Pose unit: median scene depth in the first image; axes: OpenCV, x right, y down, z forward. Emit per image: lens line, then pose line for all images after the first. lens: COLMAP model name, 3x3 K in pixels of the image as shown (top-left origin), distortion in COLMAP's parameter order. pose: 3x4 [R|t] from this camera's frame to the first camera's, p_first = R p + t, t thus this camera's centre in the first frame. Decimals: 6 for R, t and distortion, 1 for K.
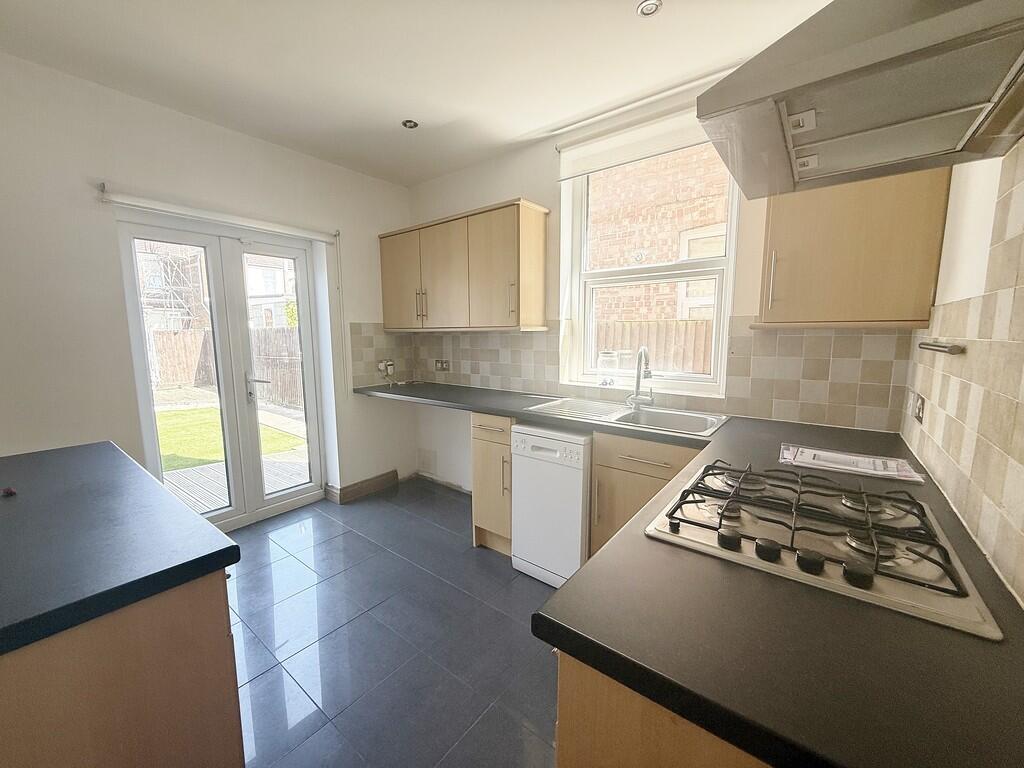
lens RADIAL K [[407.1, 0, 508.7], [0, 407.1, 387.1], [0, 0, 1]] dist [-0.003443, 0.000454]
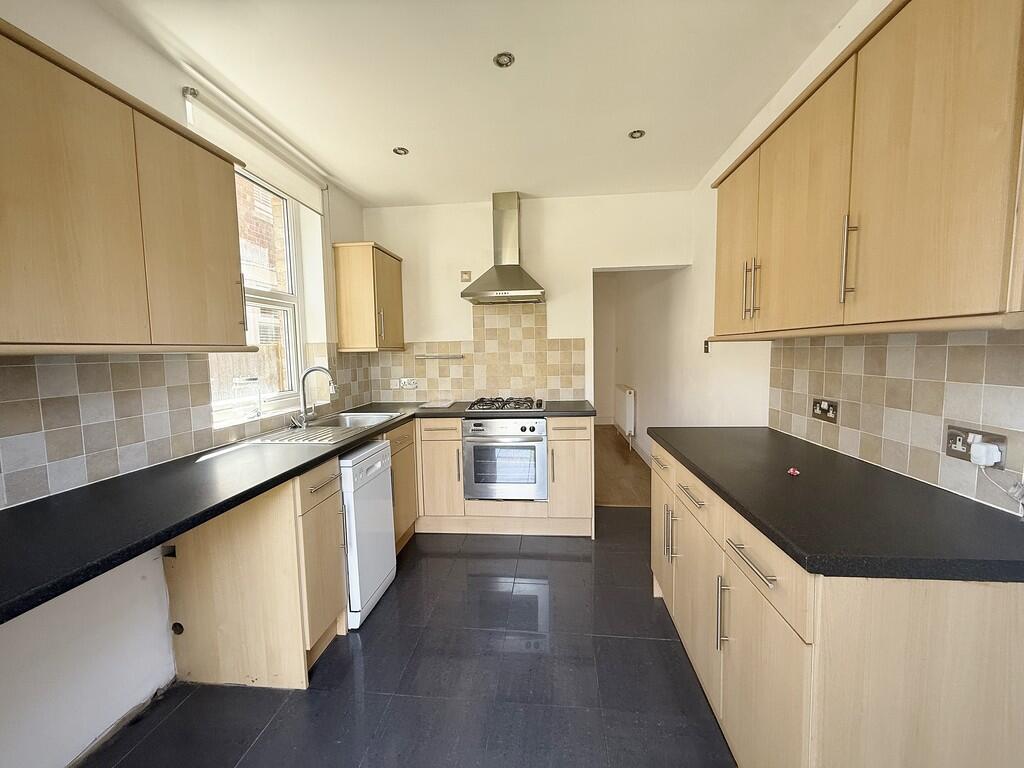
lens RADIAL K [[407.1, 0, 509.7], [0, 407.1, 382.8], [0, 0, 1]] dist [-0.003443, 0.000454]
pose [[-0.532494, -0.045574, 0.845206, -0.724362], [0.141261, 0.979761, 0.141825, -0.113379], [-0.834563, 0.194916, -0.515279, 0.918835]]
